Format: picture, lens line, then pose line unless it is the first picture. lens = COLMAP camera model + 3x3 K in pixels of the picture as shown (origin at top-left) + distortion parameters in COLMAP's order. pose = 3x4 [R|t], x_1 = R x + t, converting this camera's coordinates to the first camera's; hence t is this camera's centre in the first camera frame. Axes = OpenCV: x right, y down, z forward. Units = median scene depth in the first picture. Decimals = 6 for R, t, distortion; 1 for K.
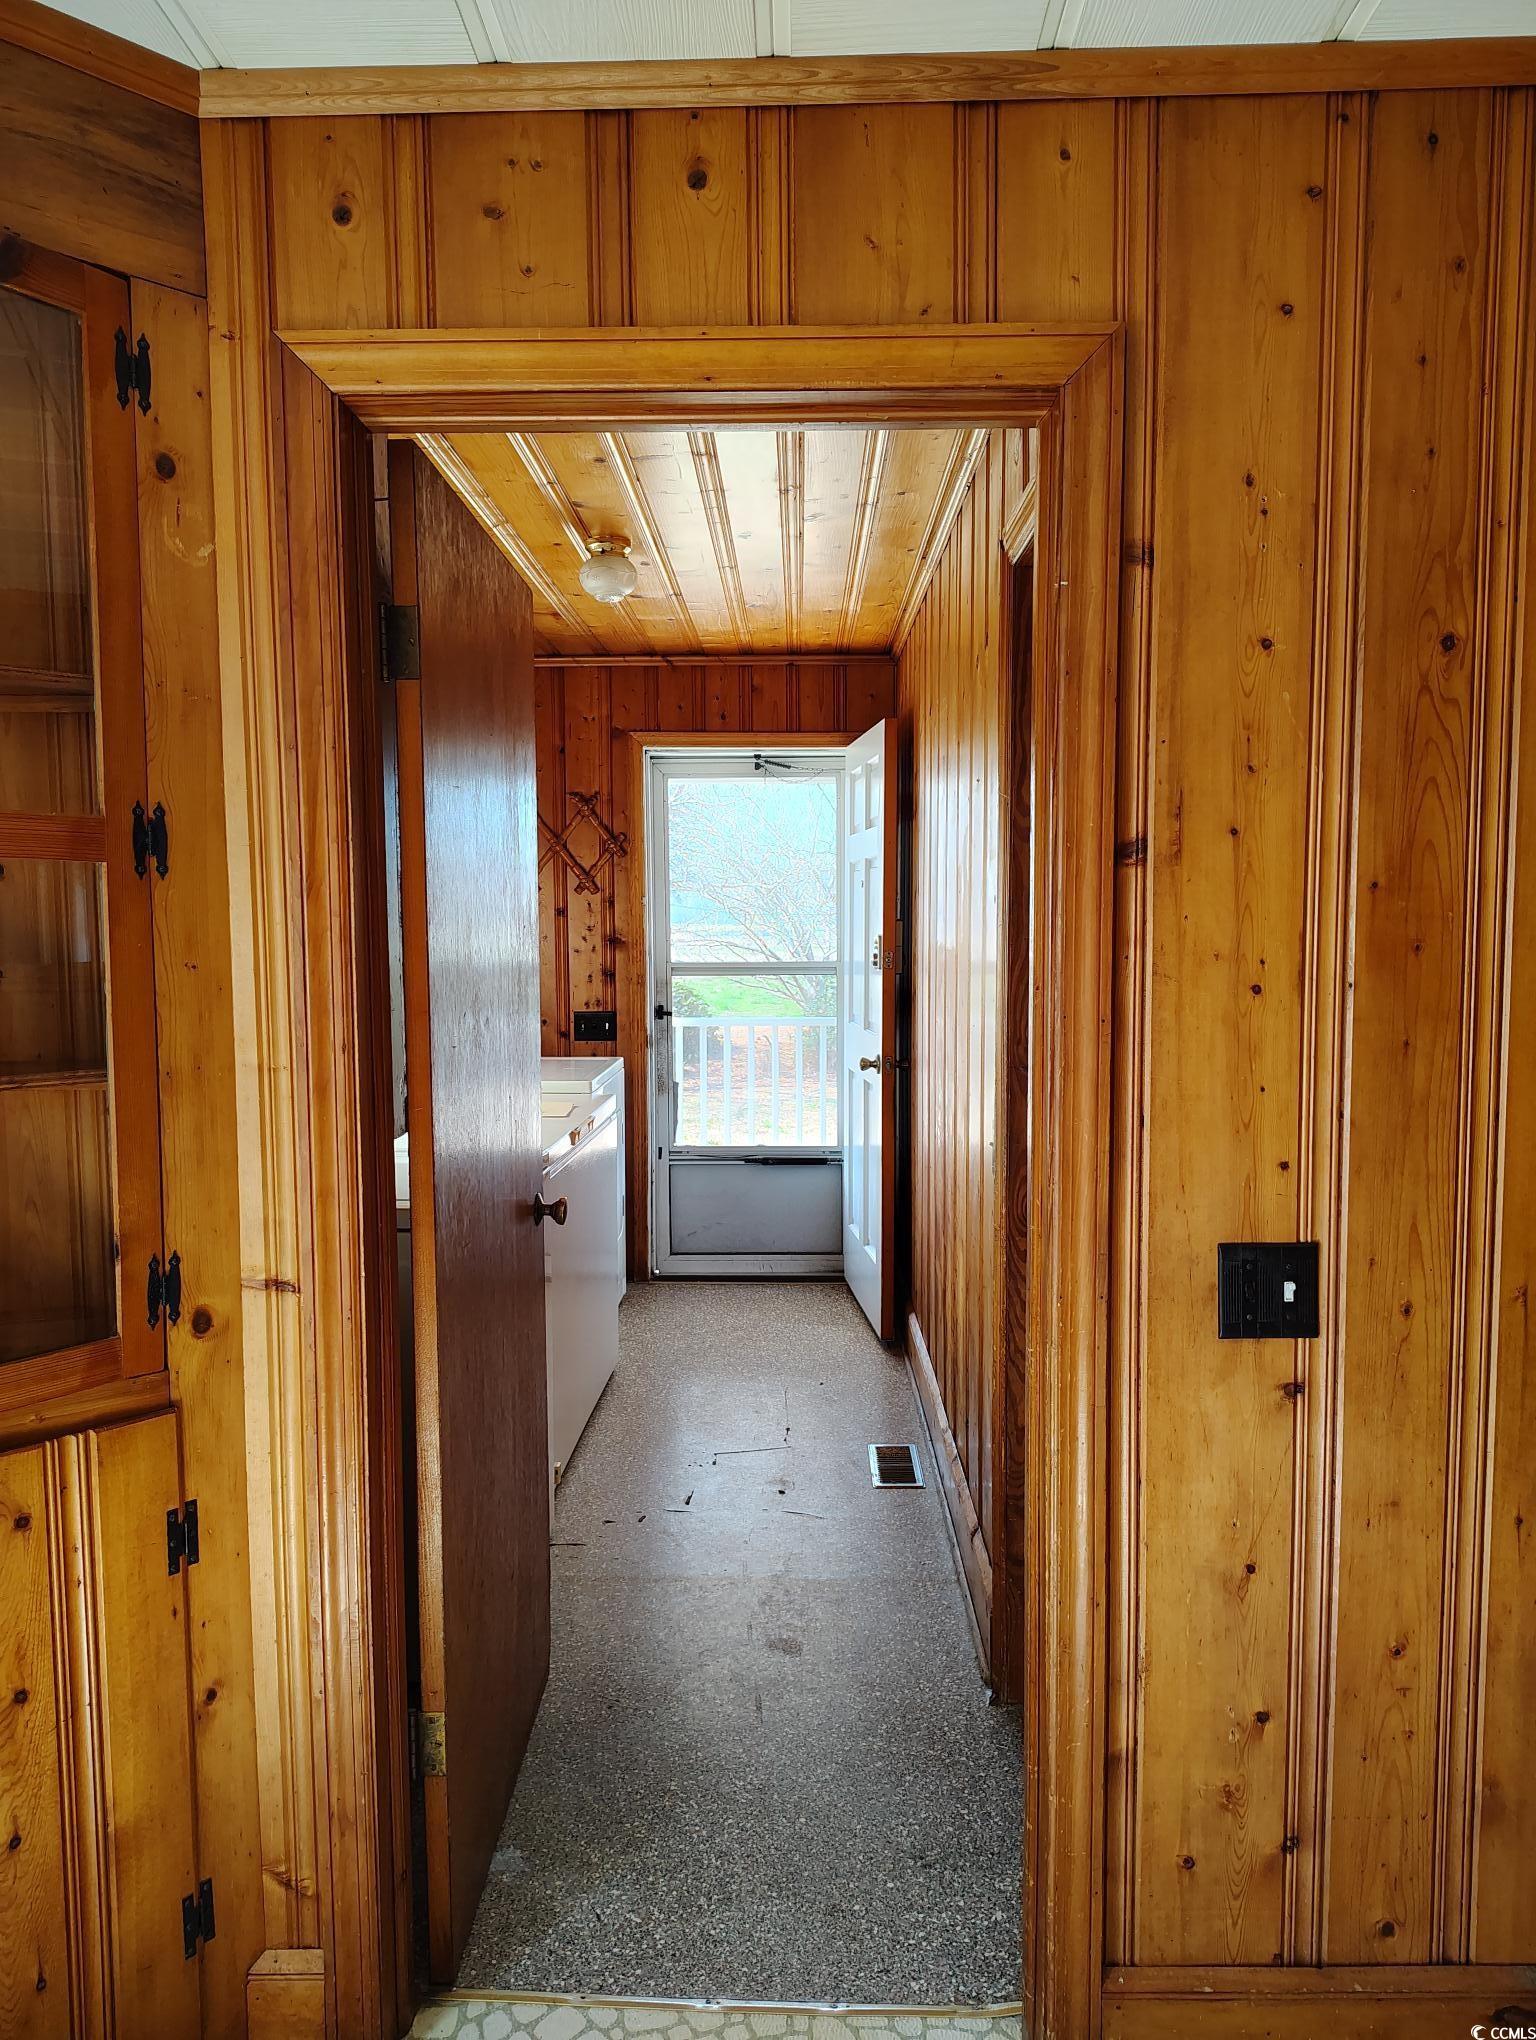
lens RADIAL K [[1402.6, 0, 768.0], [0, 1402.6, 1020.0], [0, 0, 1]] dist [0.093382, -0.112420]
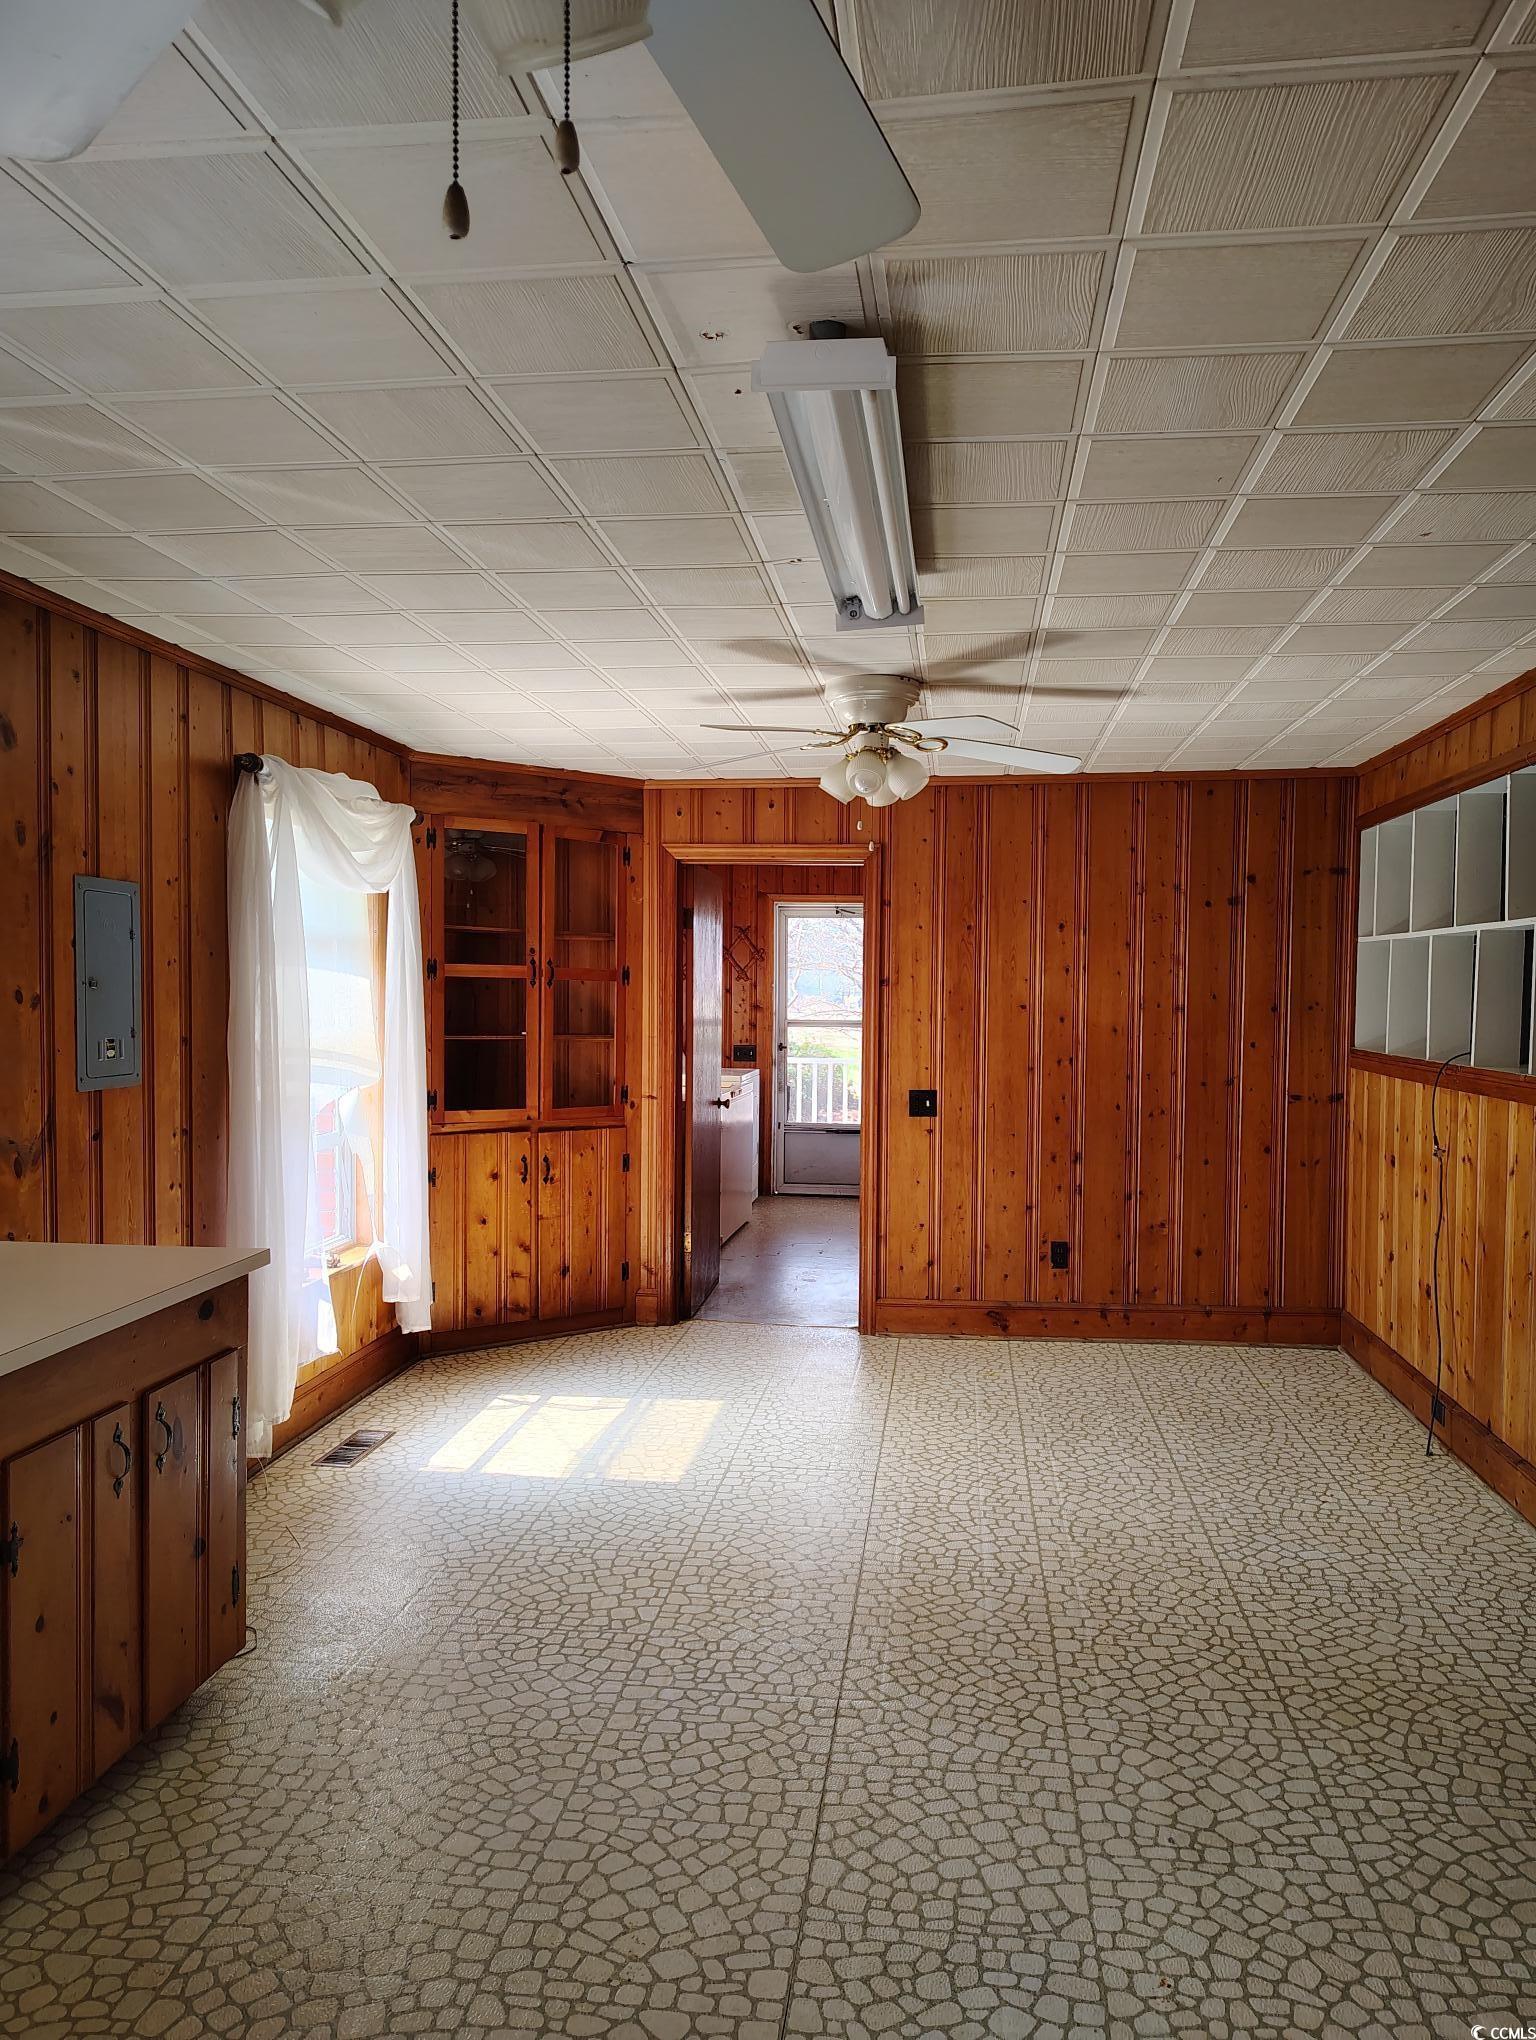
lens RADIAL K [[1402.6, 0, 768.0], [0, 1402.6, 1020.0], [0, 0, 1]] dist [0.093382, -0.112420]
pose [[0.993385, 0.017299, -0.113523, 0.360759], [-0.023138, 0.998465, -0.050314, 0.166346], [0.112478, 0.052608, 0.992261, -2.578760]]
